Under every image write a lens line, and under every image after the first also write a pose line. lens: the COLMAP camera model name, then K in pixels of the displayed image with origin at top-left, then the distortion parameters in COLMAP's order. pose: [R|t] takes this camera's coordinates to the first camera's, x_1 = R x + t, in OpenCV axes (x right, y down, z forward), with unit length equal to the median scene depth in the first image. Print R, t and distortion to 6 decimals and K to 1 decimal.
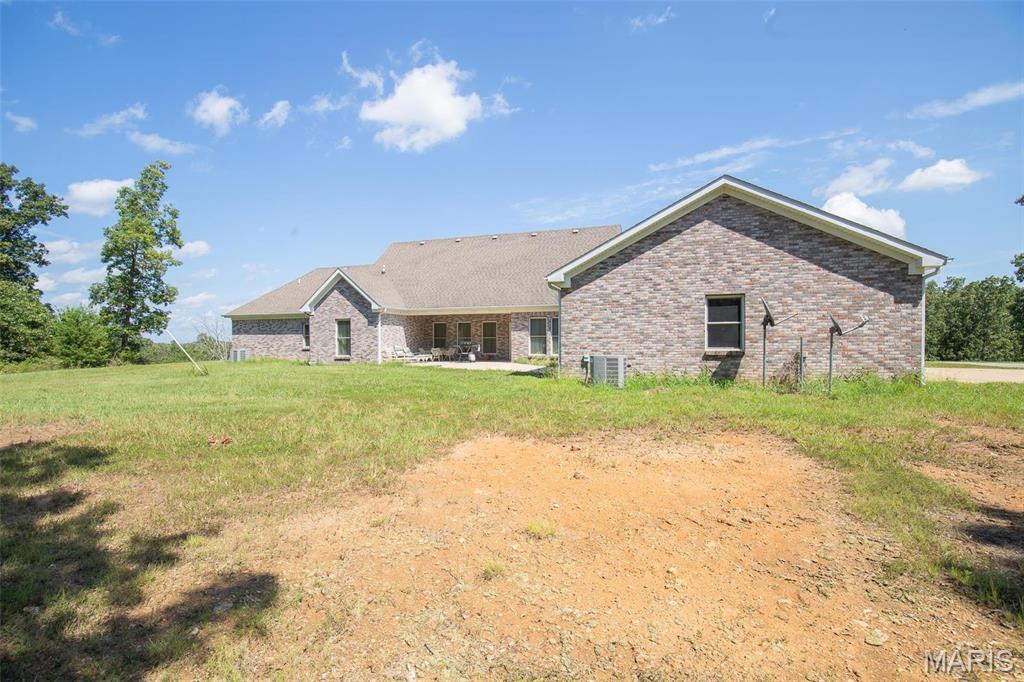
lens RADIAL K [[468.5, 0, 512.6], [0, 468.5, 339.0], [0, 0, 1]] dist [-0.021056, 0.003066]
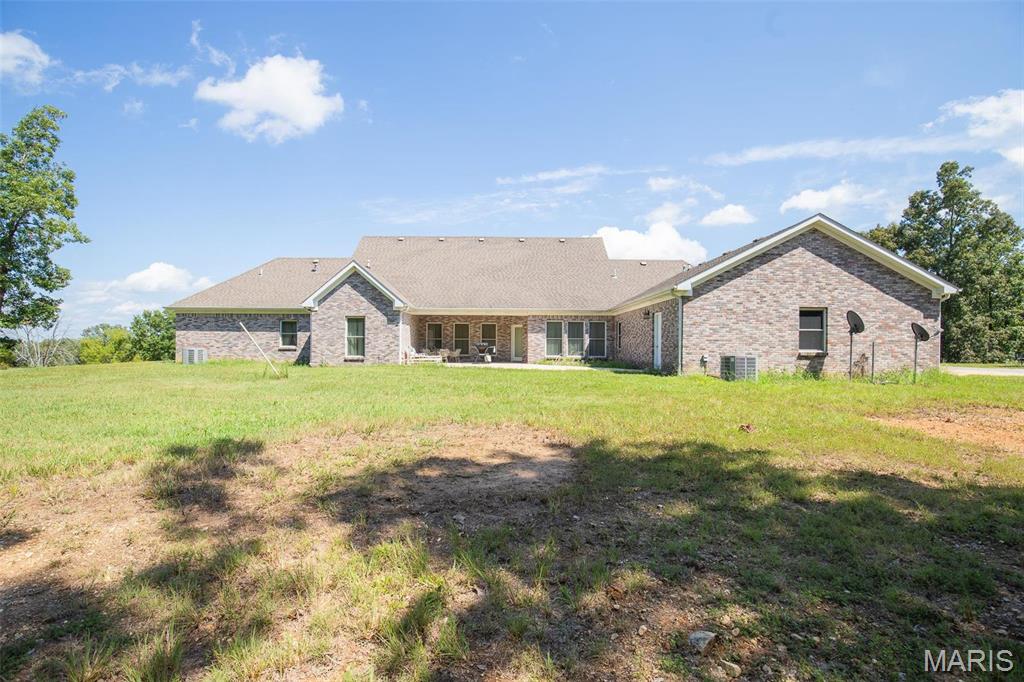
lens RADIAL K [[468.5, 0, 508.6], [0, 468.5, 336.4], [0, 0, 1]] dist [-0.021056, 0.003066]
pose [[0.950708, 0.018277, 0.309548, -0.364442], [-0.014000, 0.999773, -0.016033, 0.007360], [-0.309771, 0.010909, 0.950749, 0.033126]]
